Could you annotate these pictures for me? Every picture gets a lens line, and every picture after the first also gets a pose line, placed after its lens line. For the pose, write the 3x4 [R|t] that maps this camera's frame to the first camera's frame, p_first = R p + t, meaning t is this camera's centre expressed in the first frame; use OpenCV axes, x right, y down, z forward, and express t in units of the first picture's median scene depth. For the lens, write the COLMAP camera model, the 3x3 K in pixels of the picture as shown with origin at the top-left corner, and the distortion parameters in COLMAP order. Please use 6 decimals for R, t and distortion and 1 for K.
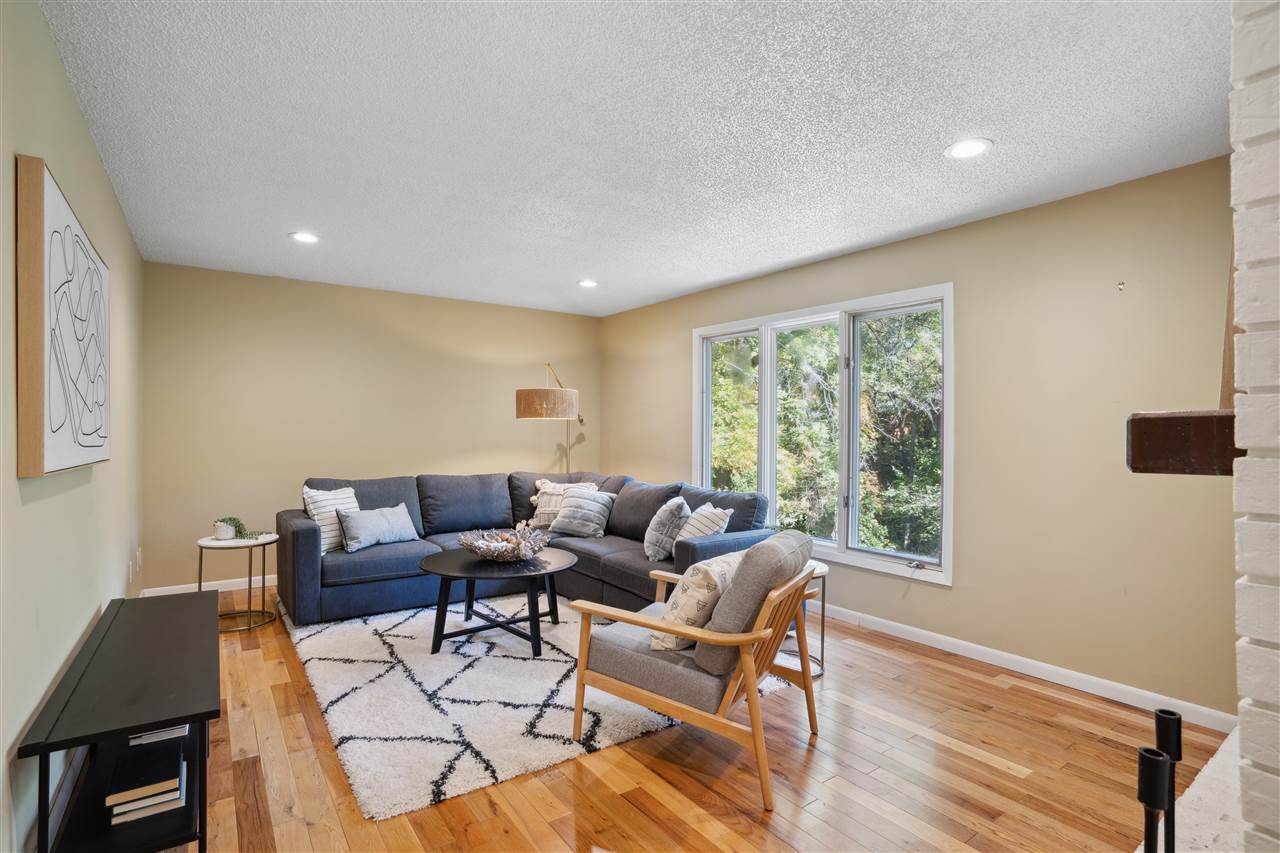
lens RADIAL K [[615.0, 0, 639.1], [0, 615.0, 434.7], [0, 0, 1]] dist [-0.001132, 0.000865]
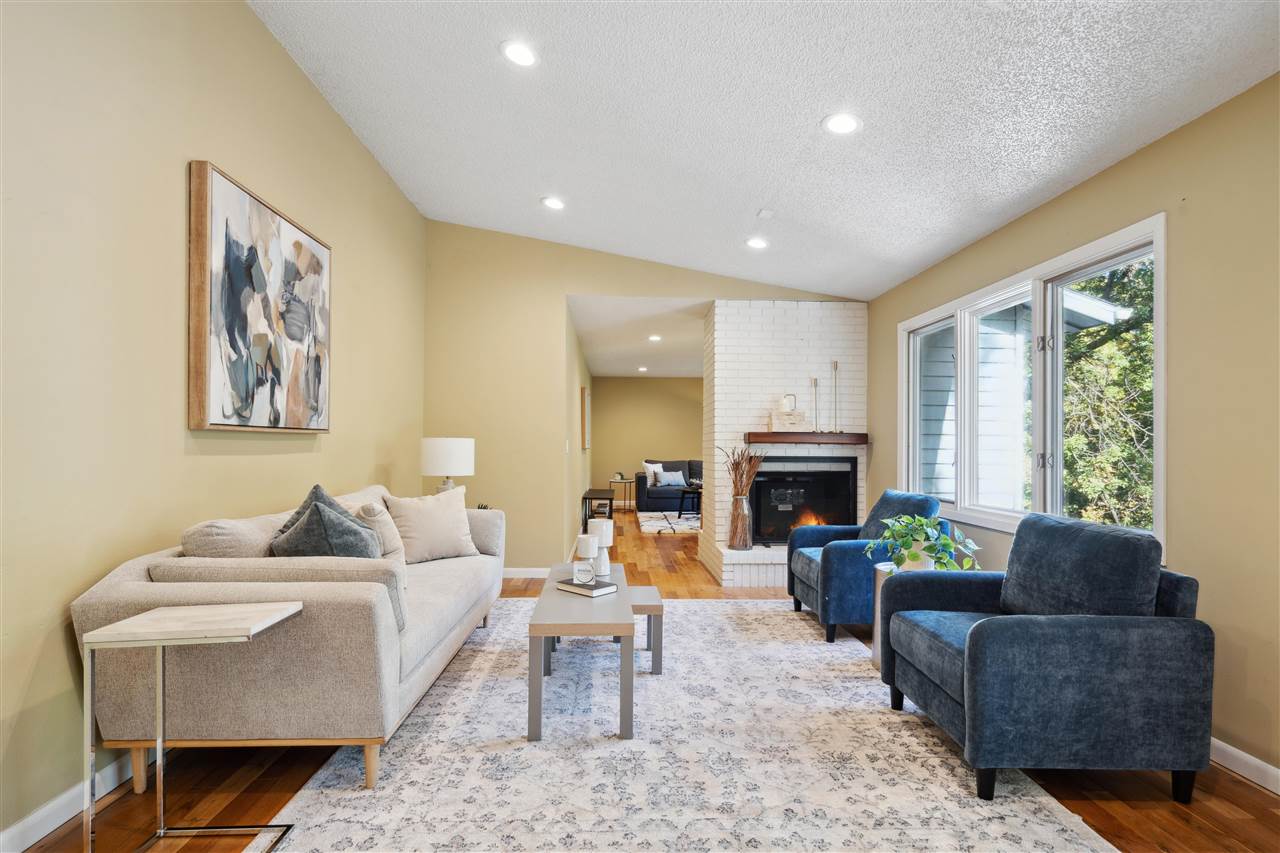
lens RADIAL K [[615.0, 0, 628.0], [0, 615.0, 443.5], [0, 0, 1]] dist [-0.001132, 0.000865]
pose [[0.832277, -0.000833, -0.554360, 0.714089], [-0.000853, 0.999996, -0.002785, 0.010956], [0.554360, 0.002791, 0.832273, -1.021792]]
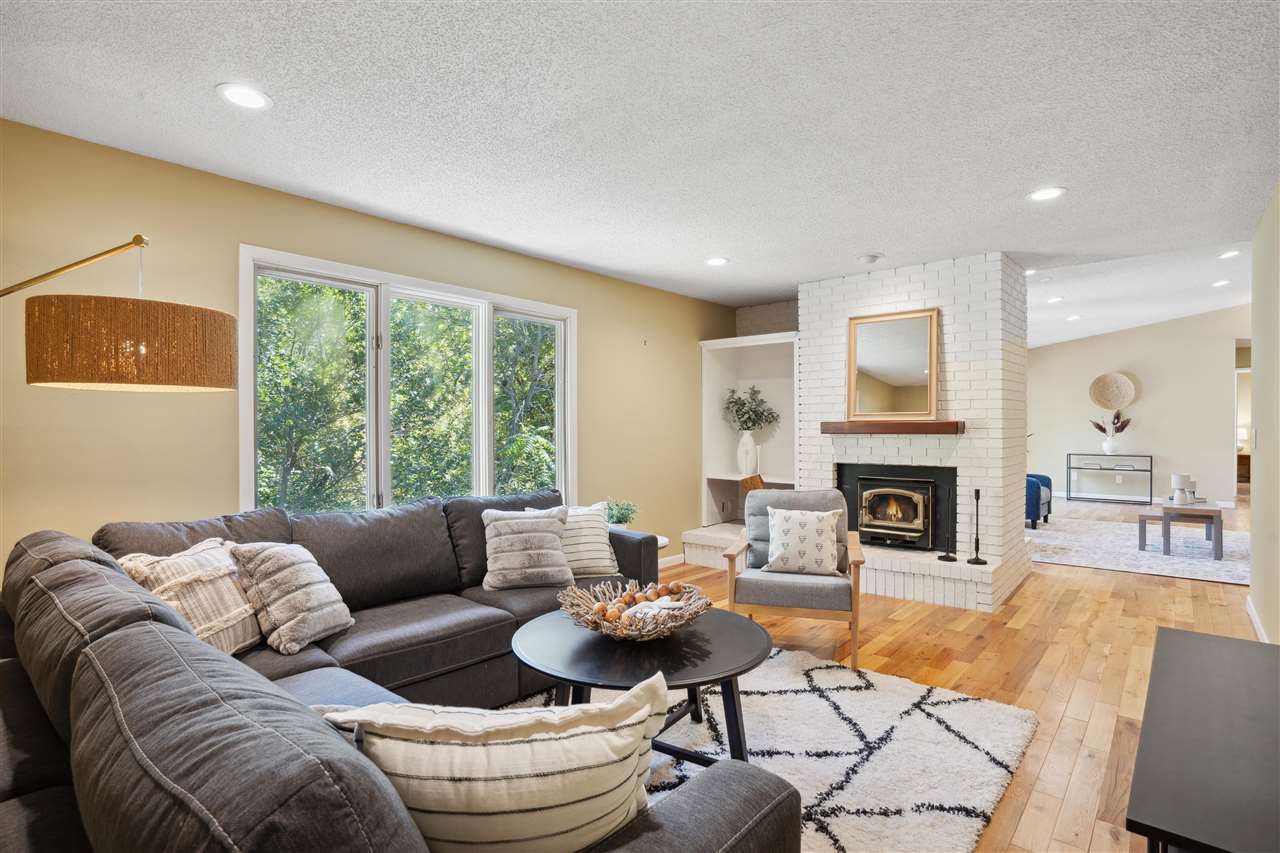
lens RADIAL K [[649.0, 0, 629.2], [0, 649.0, 431.0], [0, 0, 1]] dist [-0.032583, 0.003876]
pose [[-0.242884, -0.011641, 0.969985, -2.336562], [-0.004078, 0.999931, 0.010979, -0.008633], [-0.970047, -0.001289, -0.242915, 3.283220]]
